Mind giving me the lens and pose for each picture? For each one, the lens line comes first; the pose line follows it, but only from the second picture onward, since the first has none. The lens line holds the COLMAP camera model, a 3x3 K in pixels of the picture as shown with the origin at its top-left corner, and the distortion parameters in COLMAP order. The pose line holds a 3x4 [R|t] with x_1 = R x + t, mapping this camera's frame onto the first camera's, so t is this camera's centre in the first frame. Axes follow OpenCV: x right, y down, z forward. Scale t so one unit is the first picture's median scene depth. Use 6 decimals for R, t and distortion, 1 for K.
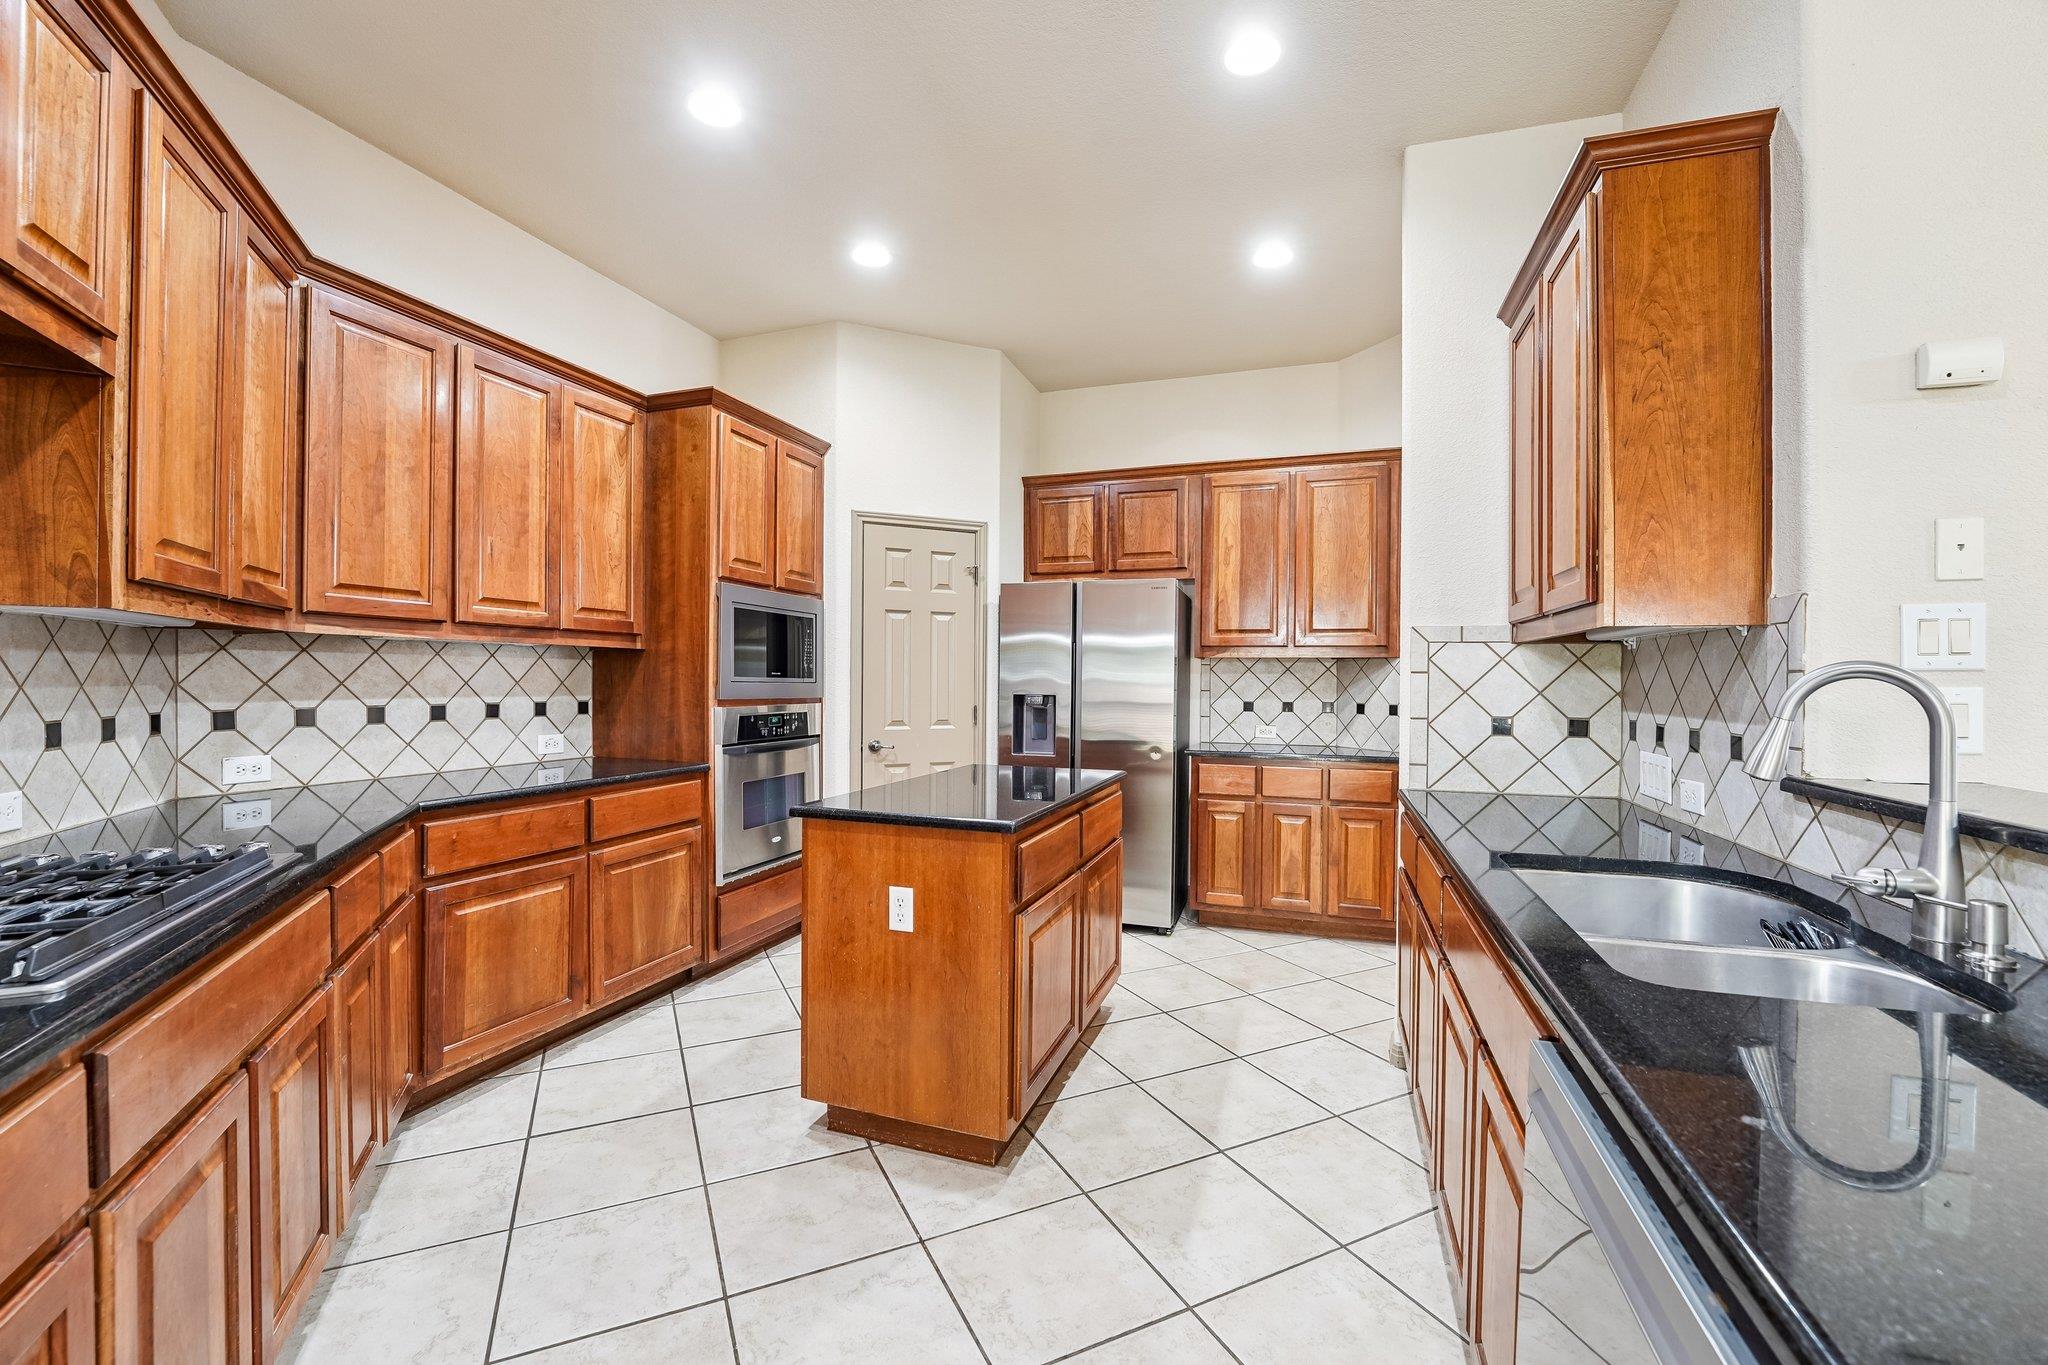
lens RADIAL K [[833.9, 0, 1015.1], [0, 833.9, 684.7], [0, 0, 1]] dist [-0.028701, 0.002912]
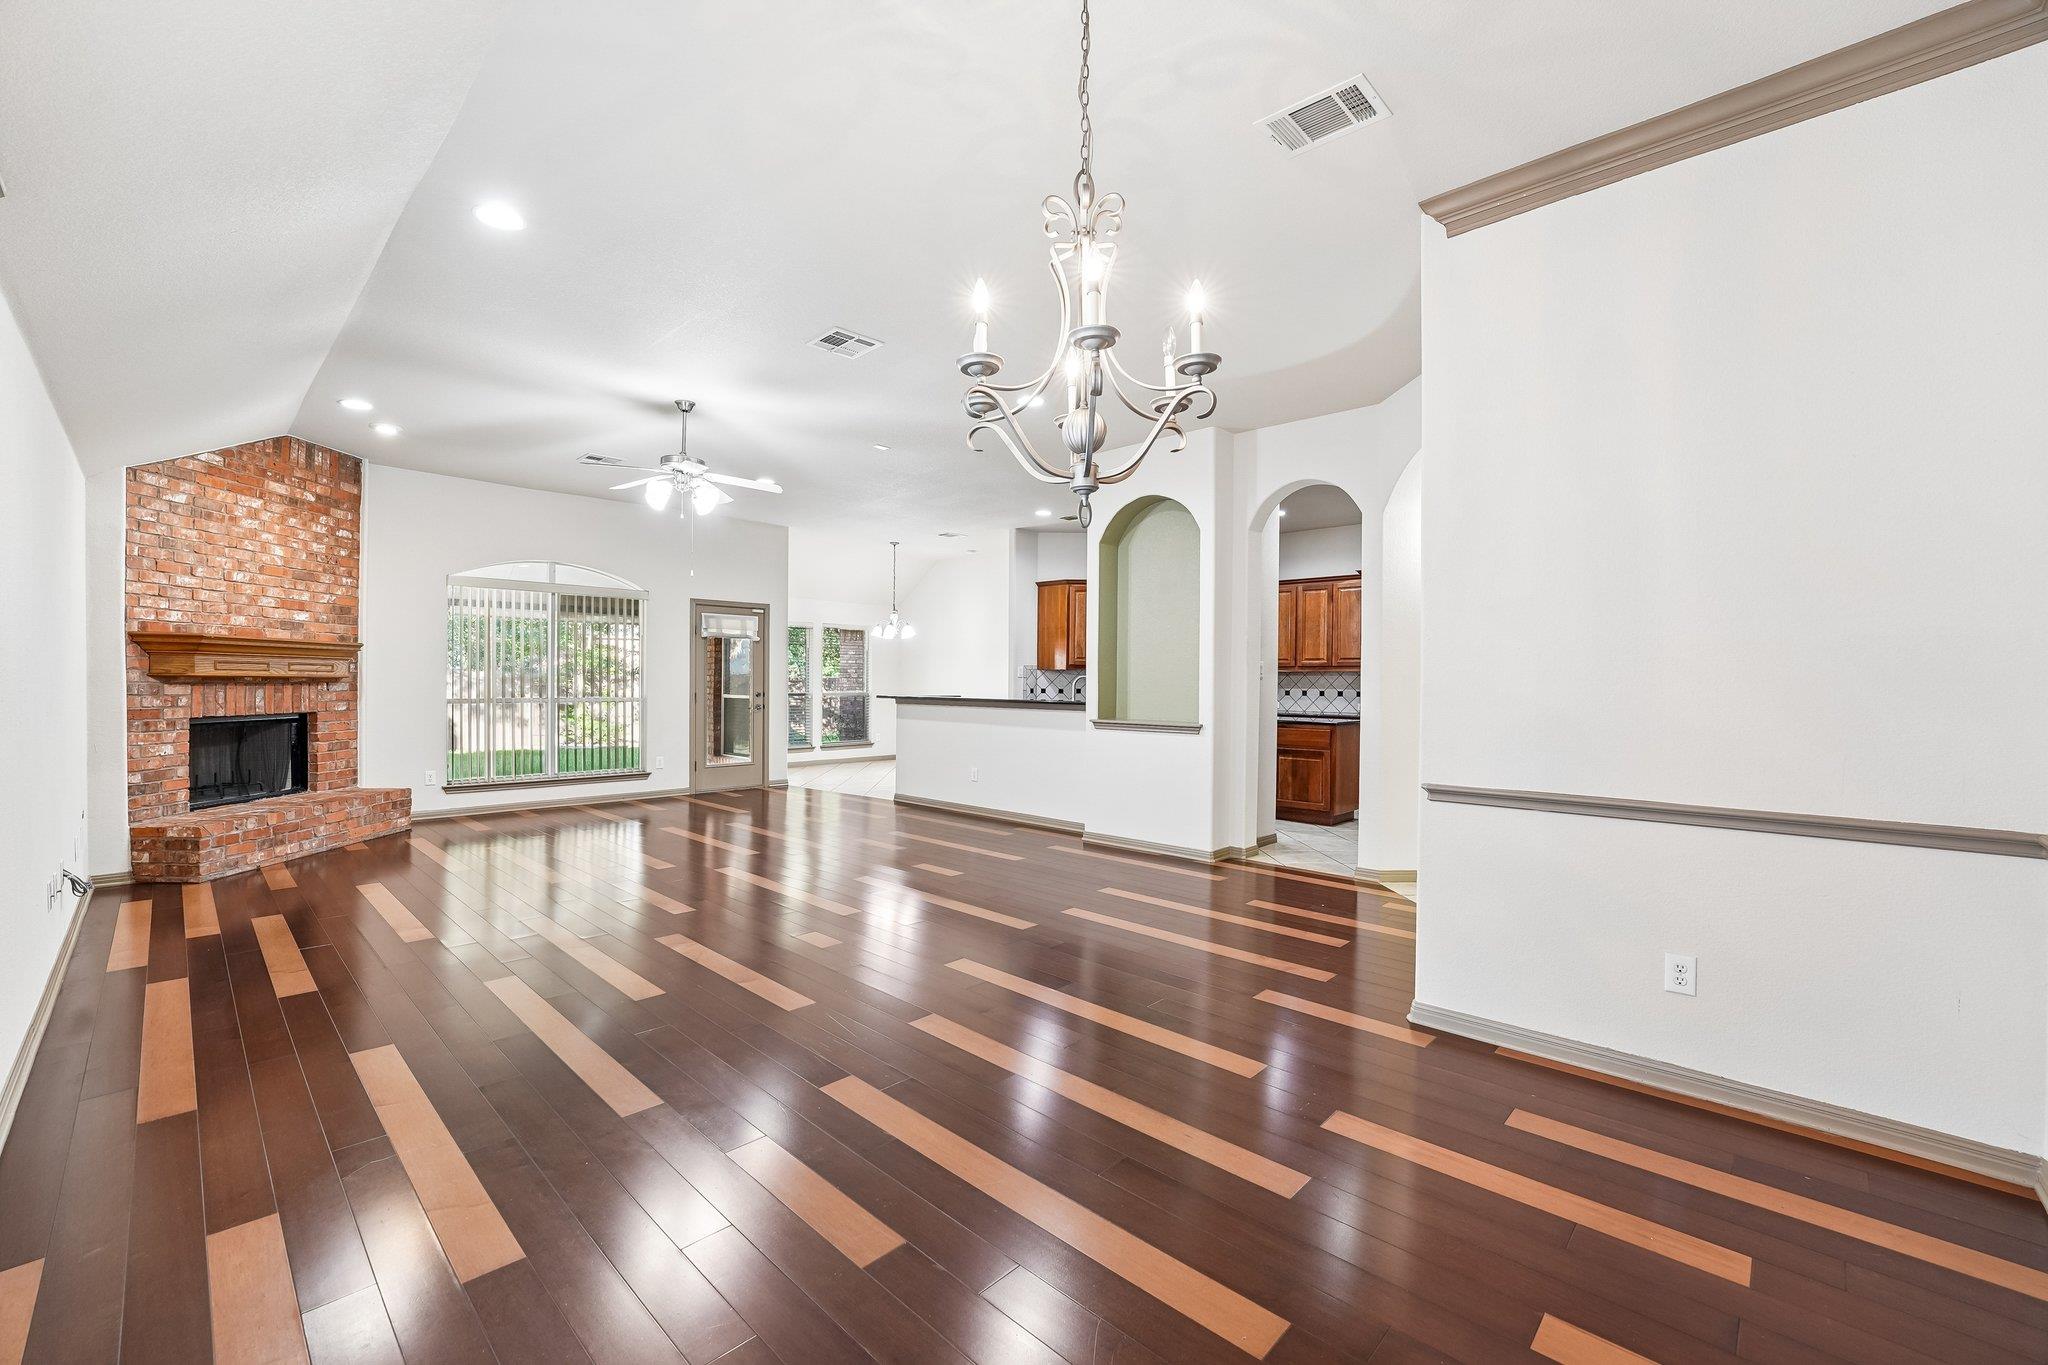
lens RADIAL K [[833.9, 0, 1015.1], [0, 833.9, 684.7], [0, 0, 1]] dist [-0.028701, 0.002912]
pose [[-0.409562, -0.003964, -0.912274, 2.611451], [-0.016780, 0.999854, 0.003189, 0.008946], [0.912128, 0.016614, -0.409569, 1.165206]]
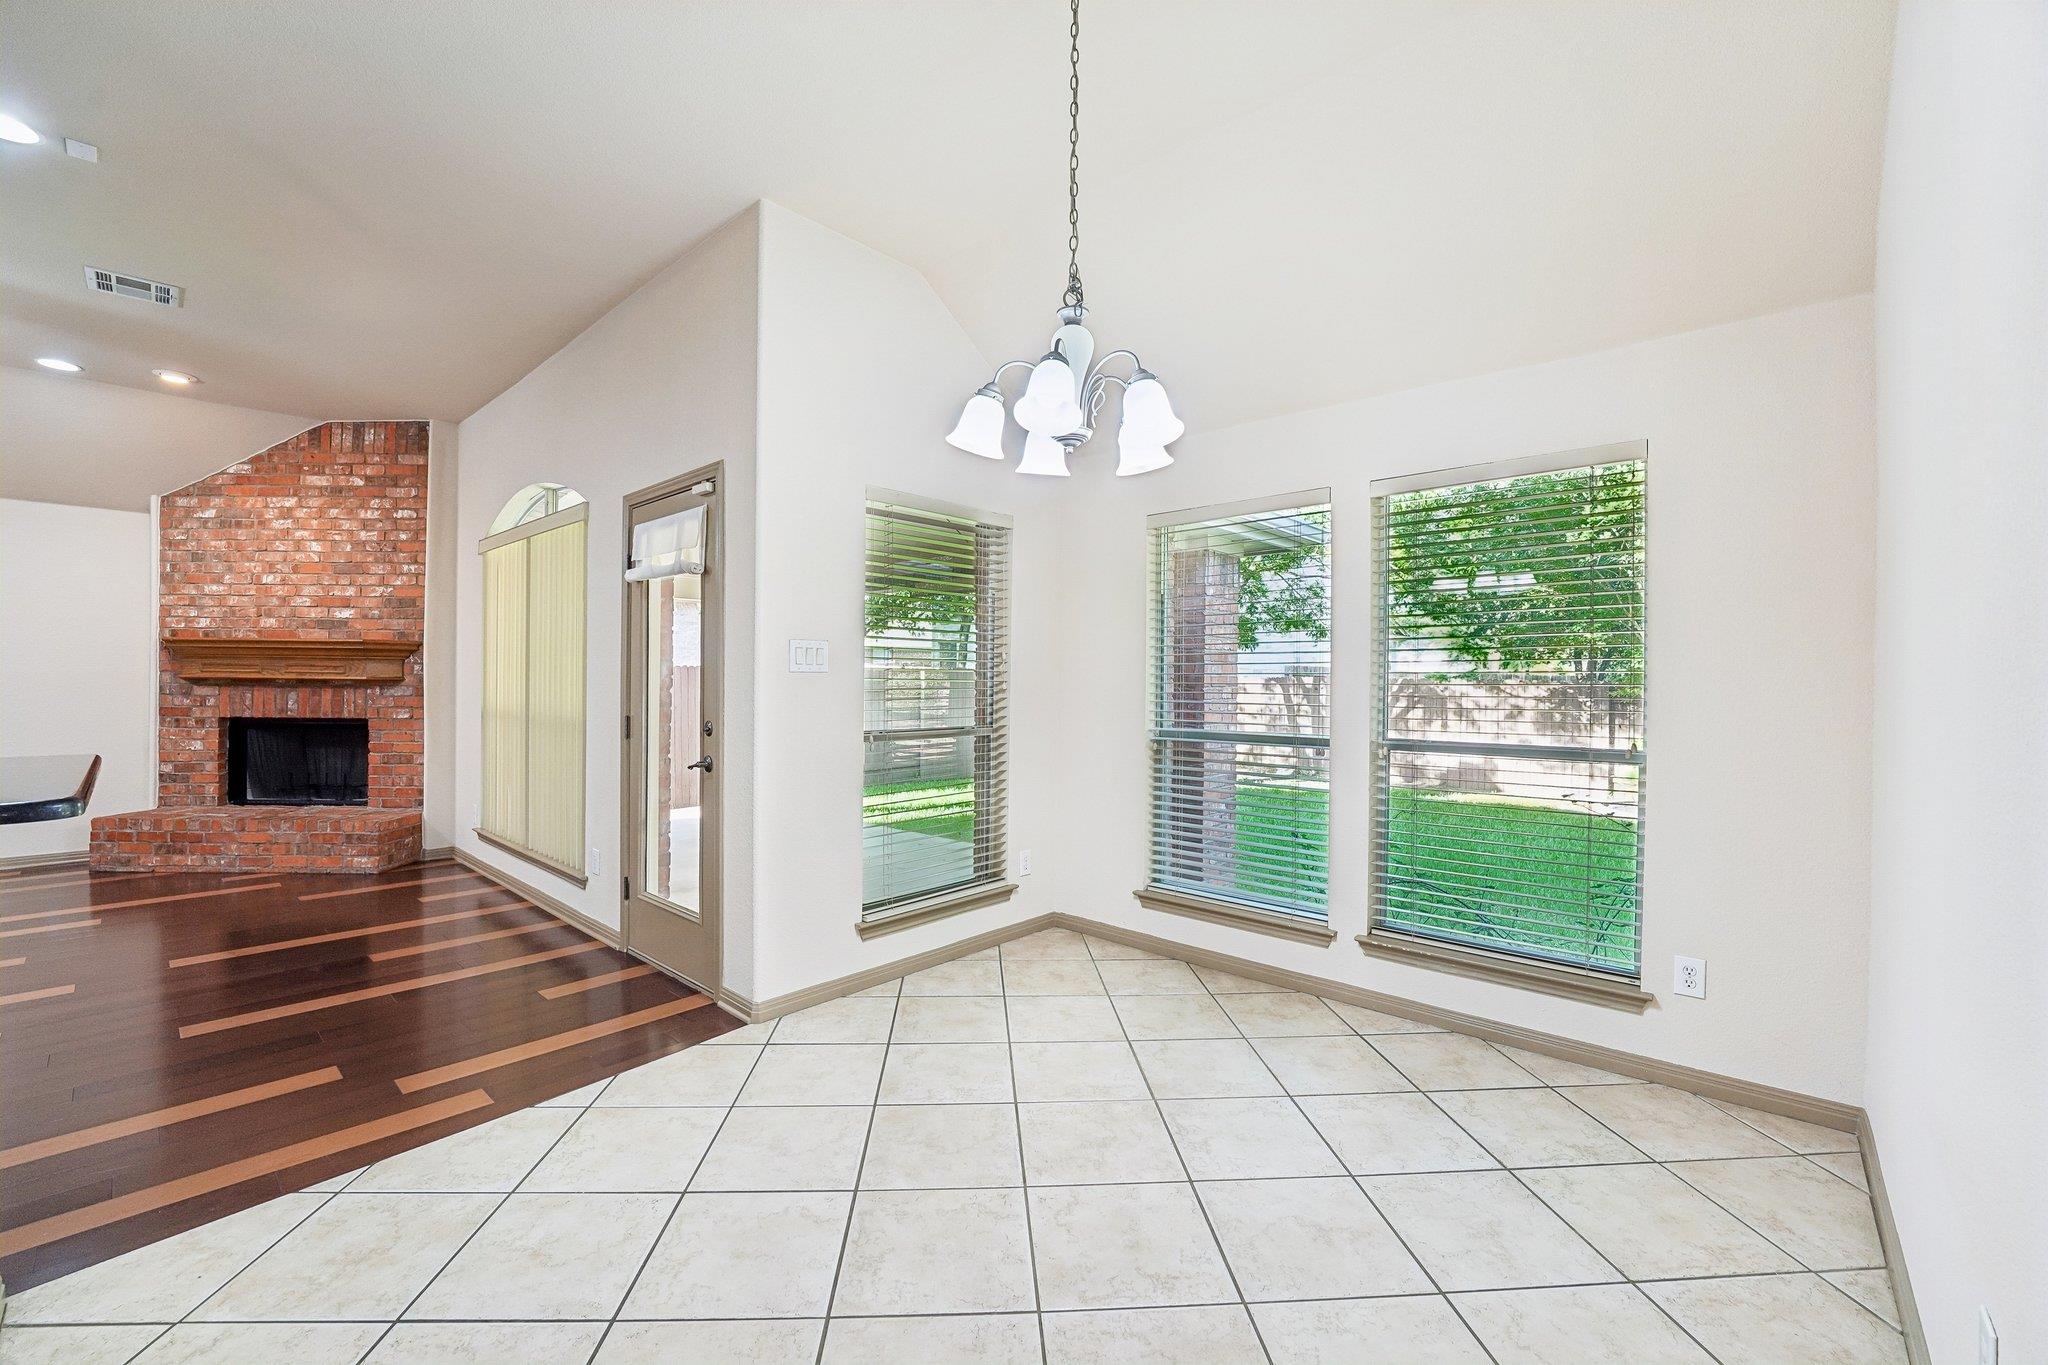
lens RADIAL K [[833.9, 0, 1015.1], [0, 833.9, 684.7], [0, 0, 1]] dist [-0.028701, 0.002912]
pose [[-0.920289, -0.015828, 0.390918, -0.573354], [-0.011785, 0.999849, 0.012740, -0.003803], [-0.391061, 0.007117, -0.920337, -0.130920]]
